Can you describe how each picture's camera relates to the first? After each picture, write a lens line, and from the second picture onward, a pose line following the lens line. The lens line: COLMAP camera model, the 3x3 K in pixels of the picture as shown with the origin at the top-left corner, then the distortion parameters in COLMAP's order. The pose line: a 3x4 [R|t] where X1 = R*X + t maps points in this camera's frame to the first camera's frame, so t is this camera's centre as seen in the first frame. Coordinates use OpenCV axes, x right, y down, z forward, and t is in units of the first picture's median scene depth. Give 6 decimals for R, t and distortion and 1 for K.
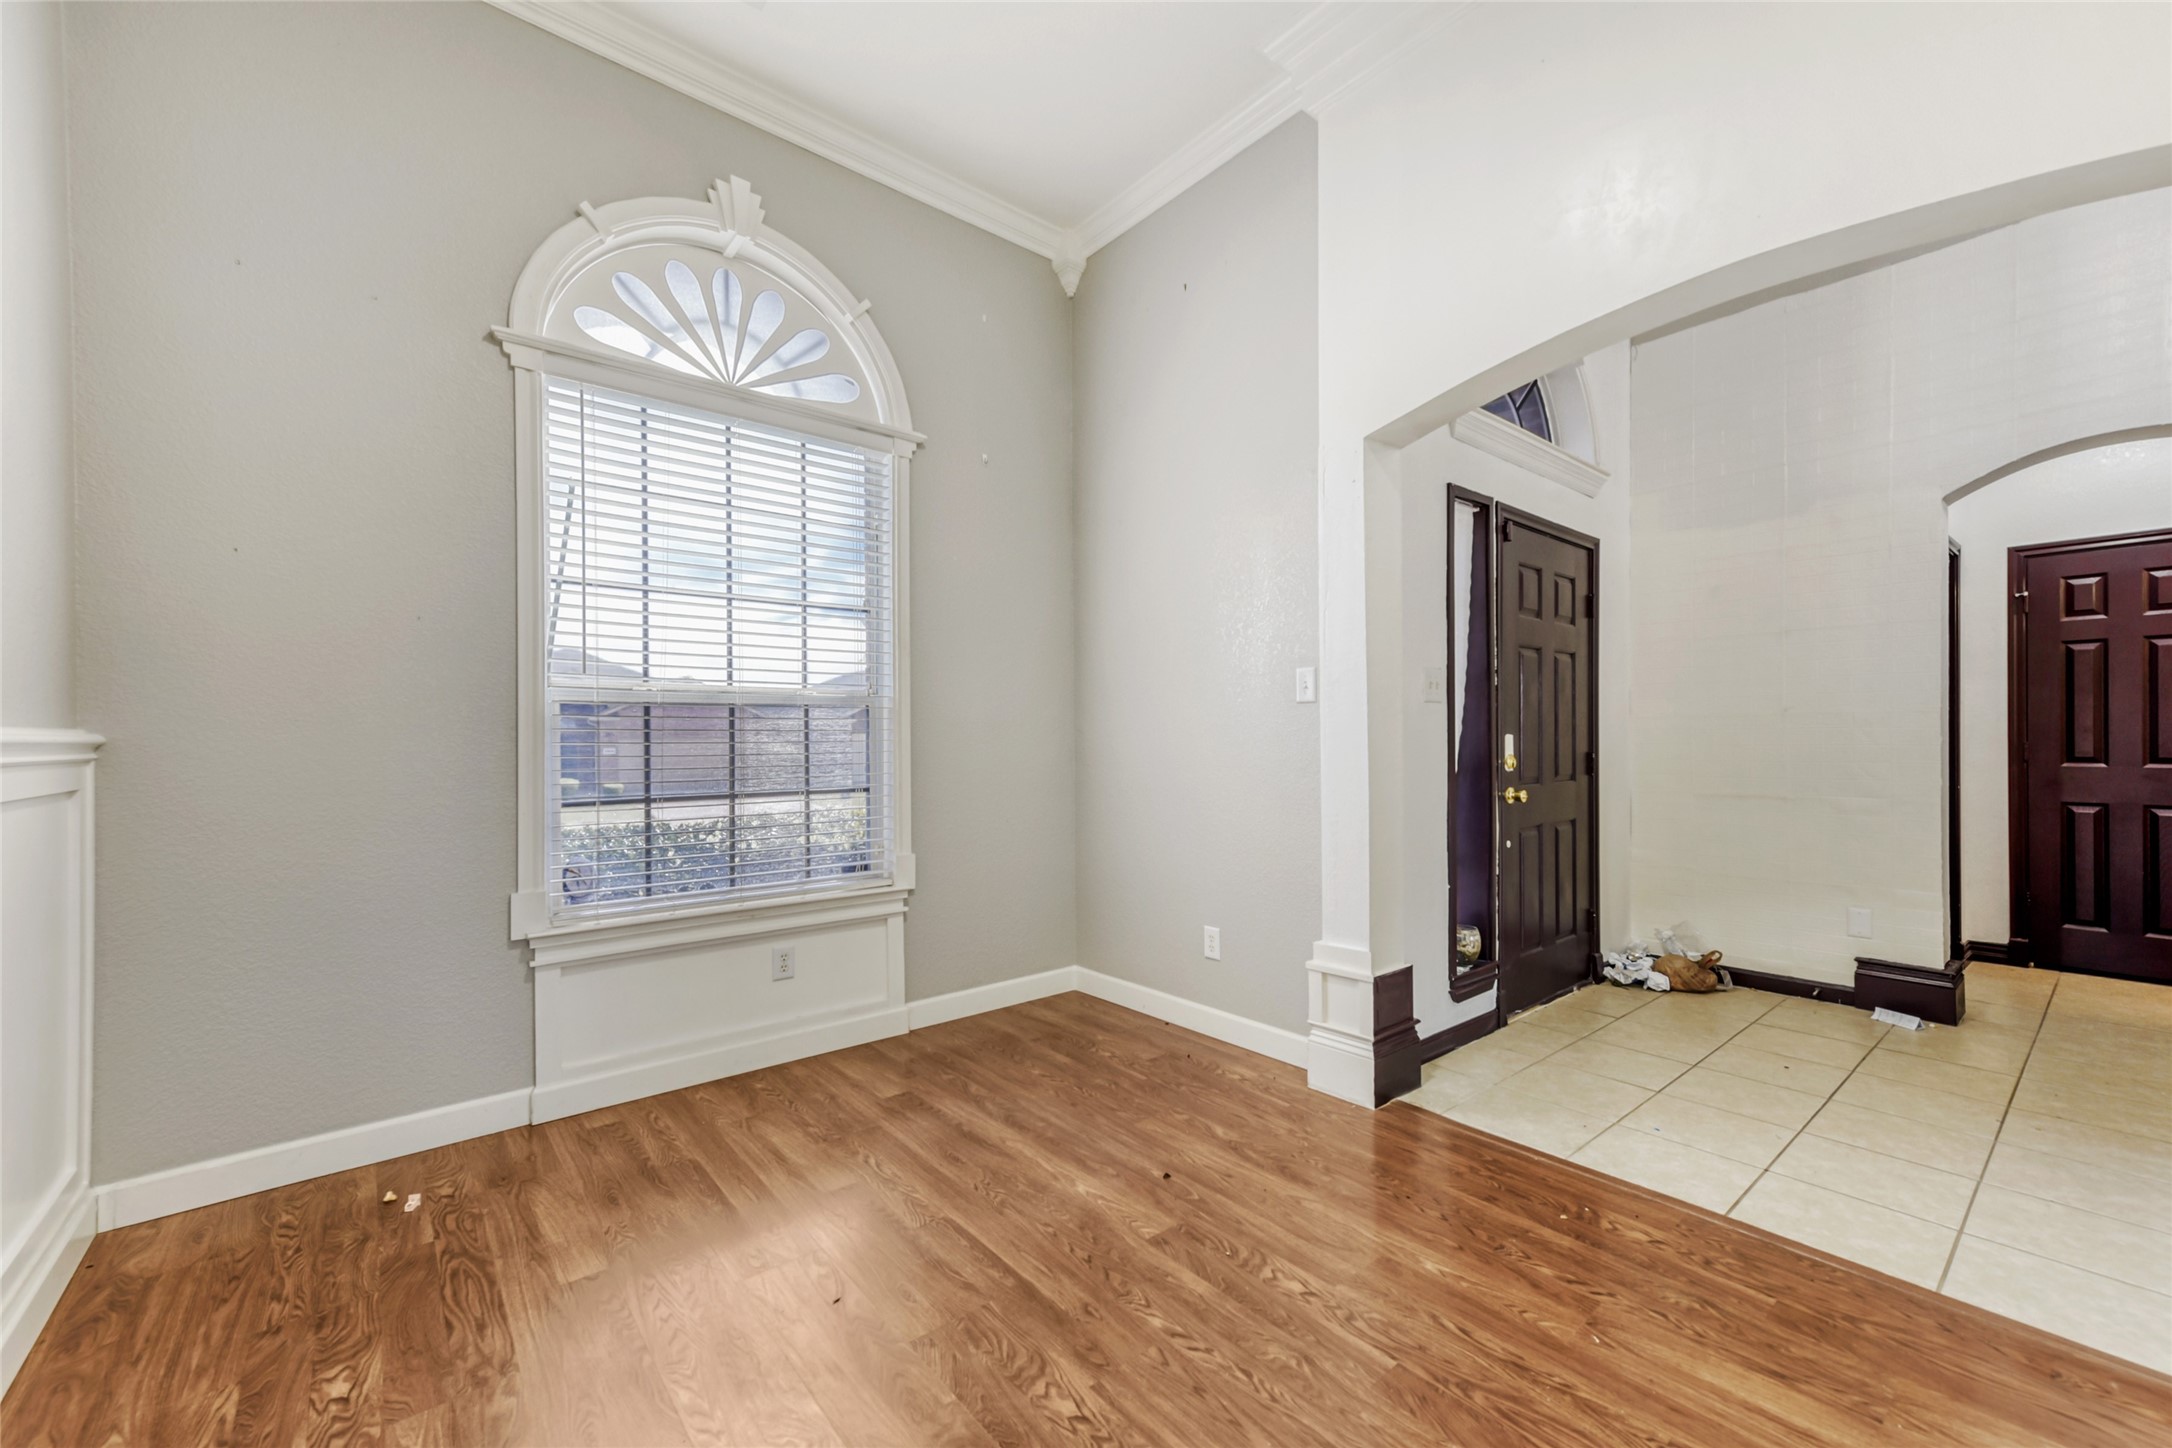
lens RADIAL K [[850.9, 0, 1066.7], [0, 850.9, 733.4], [0, 0, 1]] dist [0.011433, 0.000047]
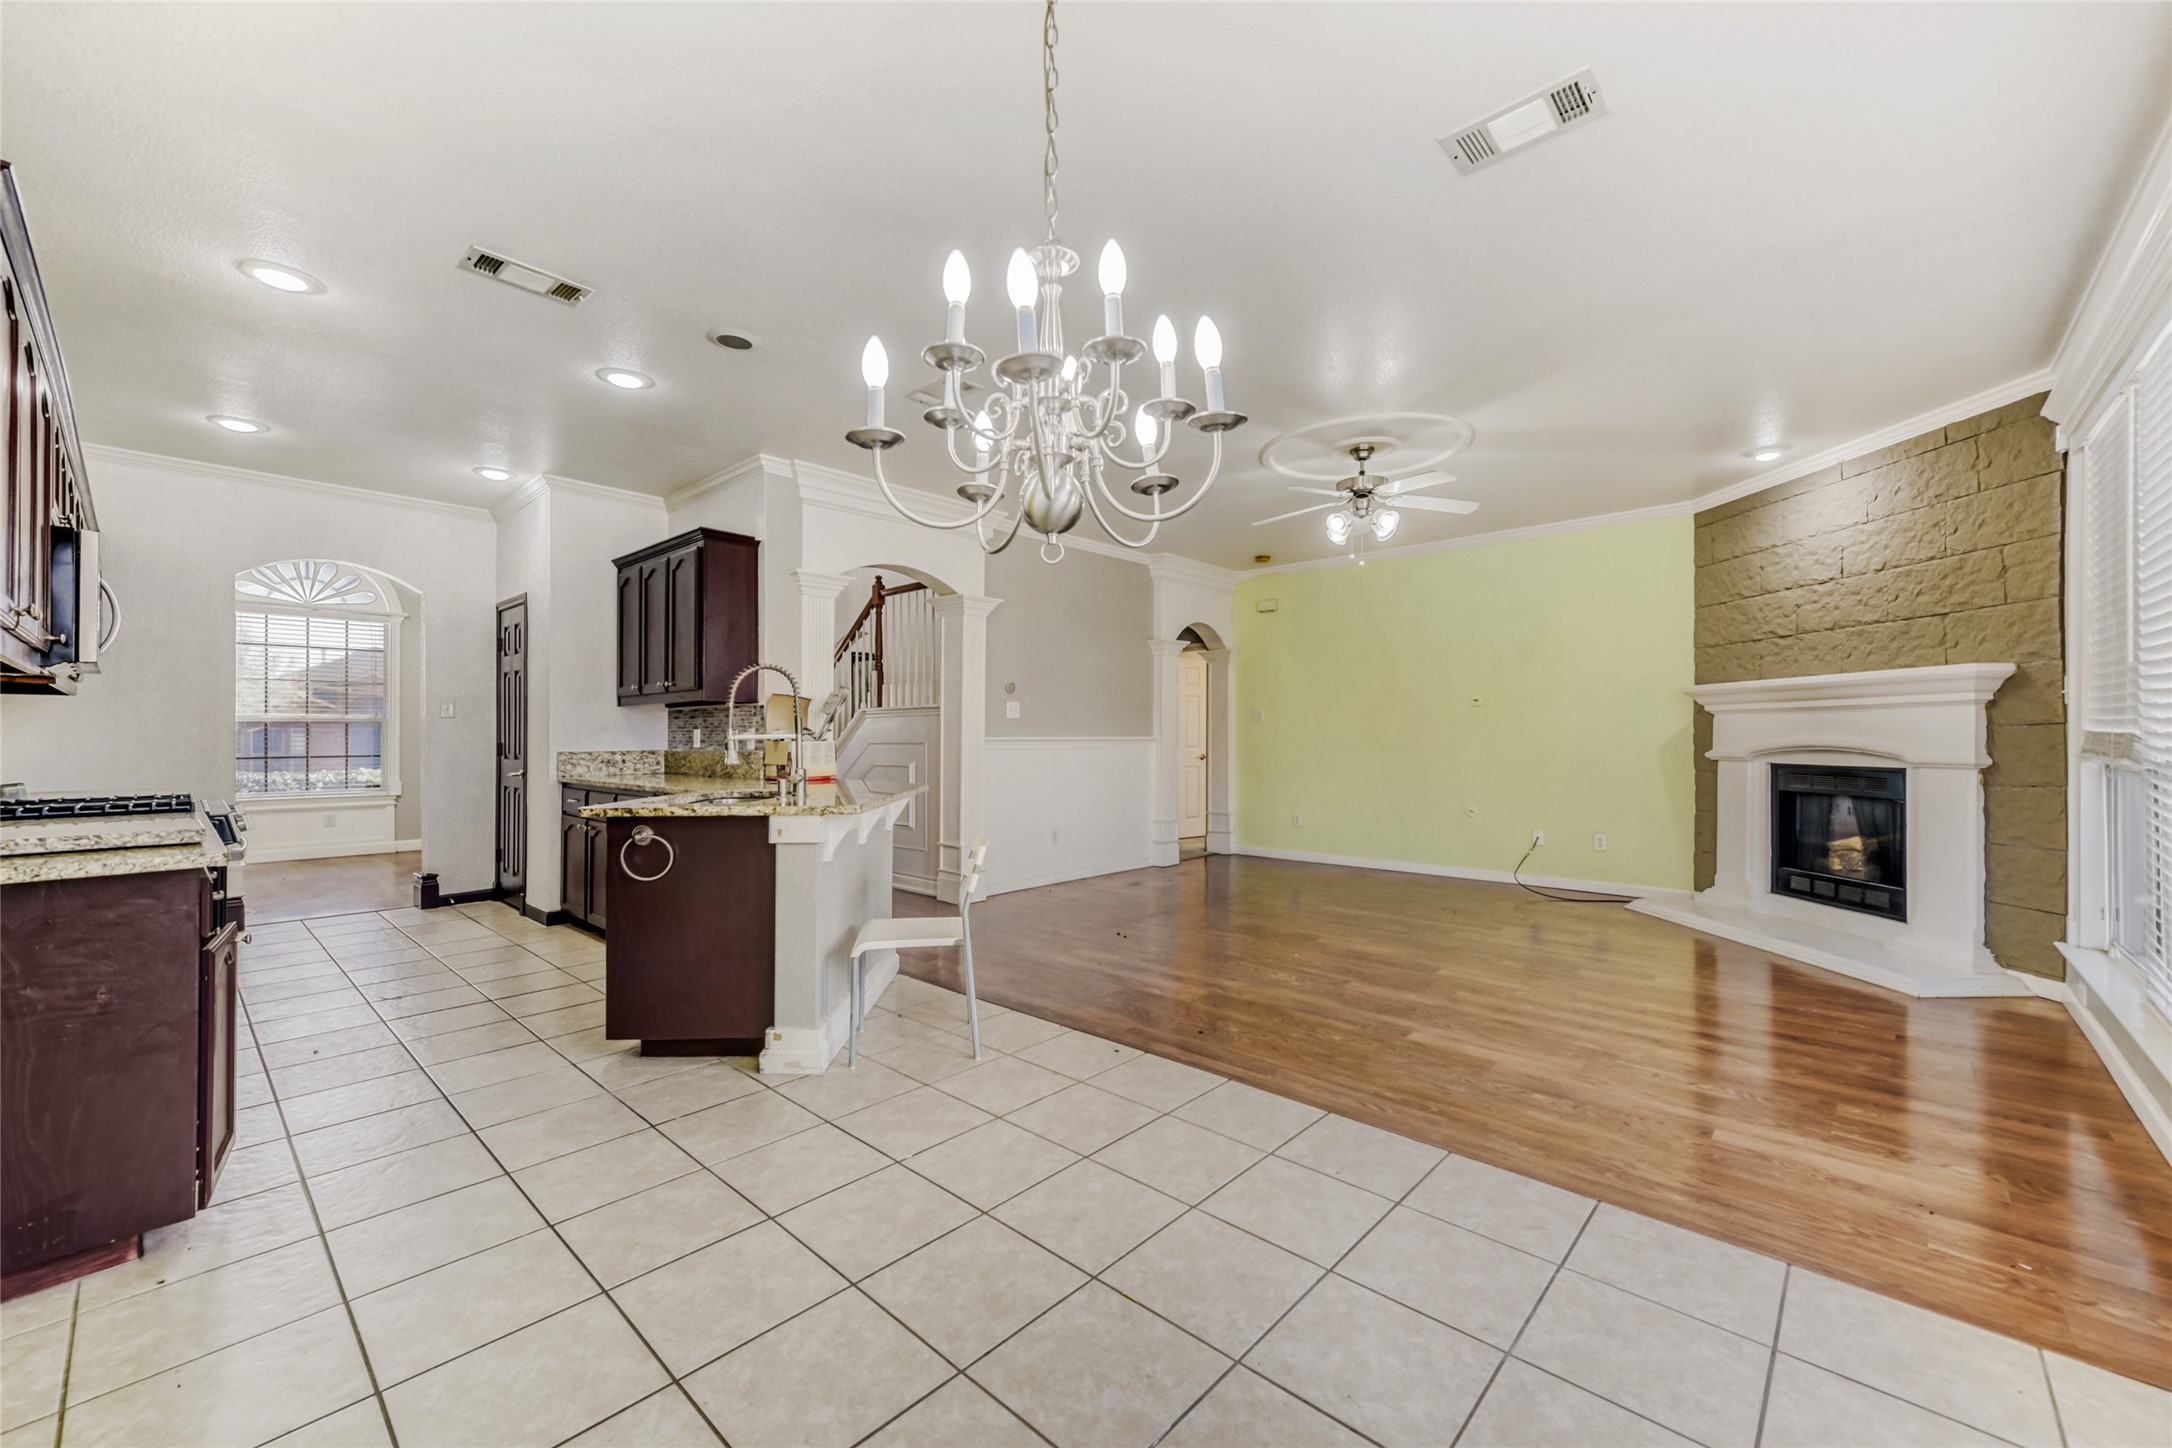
lens RADIAL K [[850.9, 0, 1104.2], [0, 850.9, 729.9], [0, 0, 1]] dist [0.011433, 0.000047]
pose [[0.986623, 0.001024, 0.163014, 1.711742], [-0.001078, 0.999999, 0.000239, -0.015285], [-0.163014, -0.000412, 0.986624, -2.158934]]
